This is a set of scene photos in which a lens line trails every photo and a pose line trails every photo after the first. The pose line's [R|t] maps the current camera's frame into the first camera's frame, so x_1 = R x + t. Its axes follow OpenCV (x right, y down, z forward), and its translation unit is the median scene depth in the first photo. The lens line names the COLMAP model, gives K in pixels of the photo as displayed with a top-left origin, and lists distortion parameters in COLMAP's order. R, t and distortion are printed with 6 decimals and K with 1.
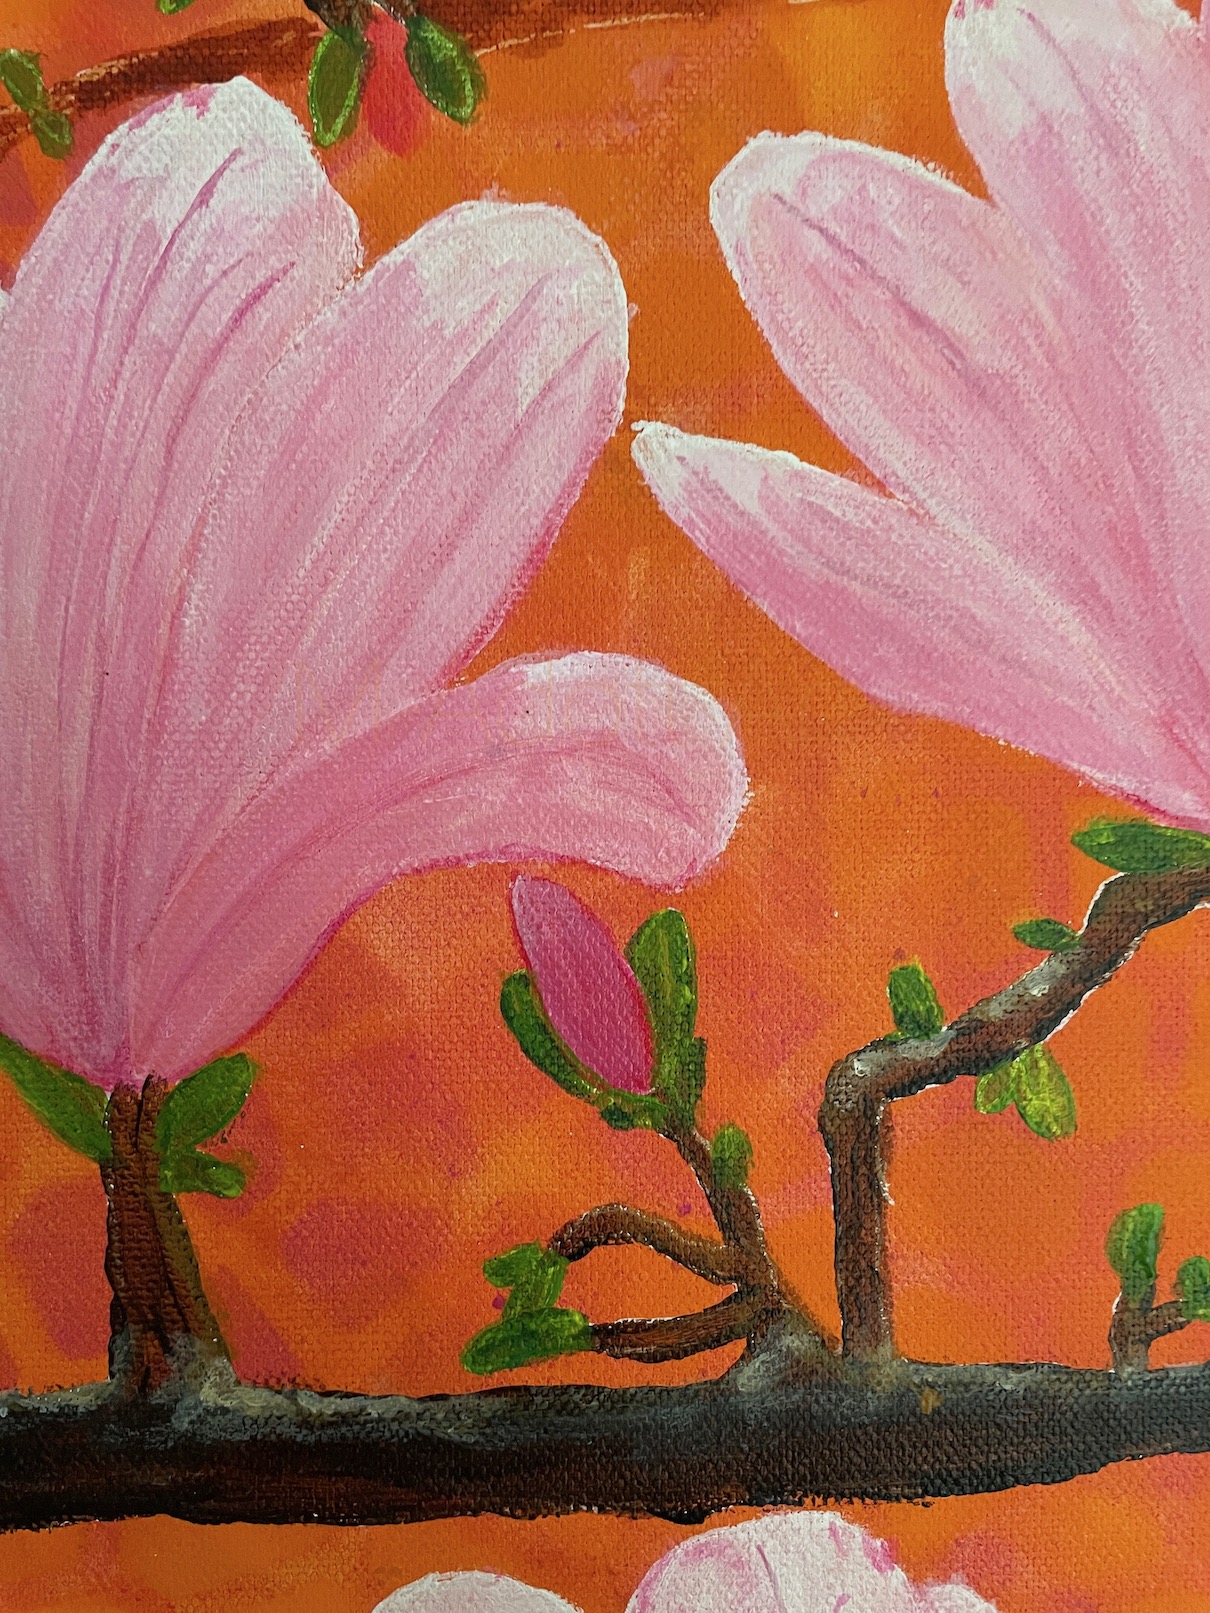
lens RADIAL K [[1205.4, 0, 605.0], [0, 1205.4, 806.5], [0, 0, 1]] dist [0.052060, -0.096850]
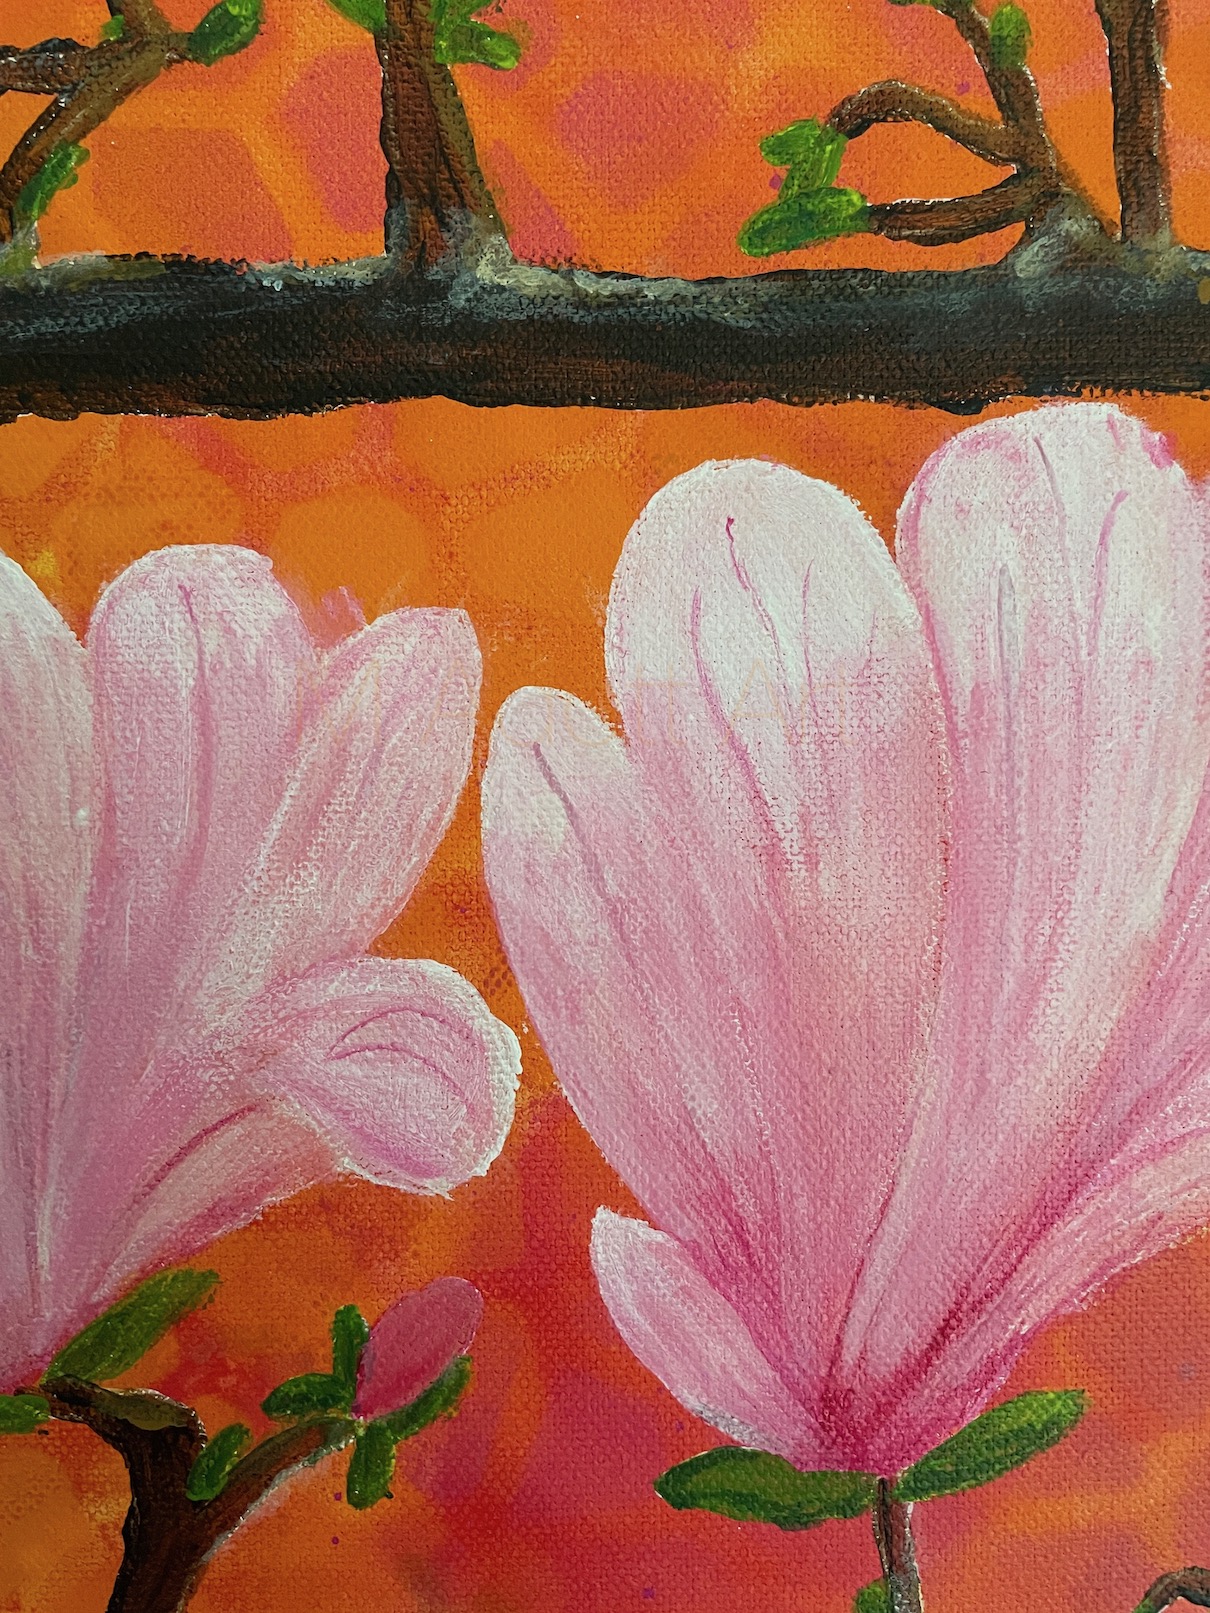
lens RADIAL K [[1205.4, 0, 605.0], [0, 1205.4, 806.5], [0, 0, 1]] dist [0.052060, -0.096850]
pose [[0.999965, -0.006642, -0.005063, -0.224948], [0.006791, 0.999525, 0.030052, 0.886264], [0.004861, -0.030085, 0.999536, -0.004300]]
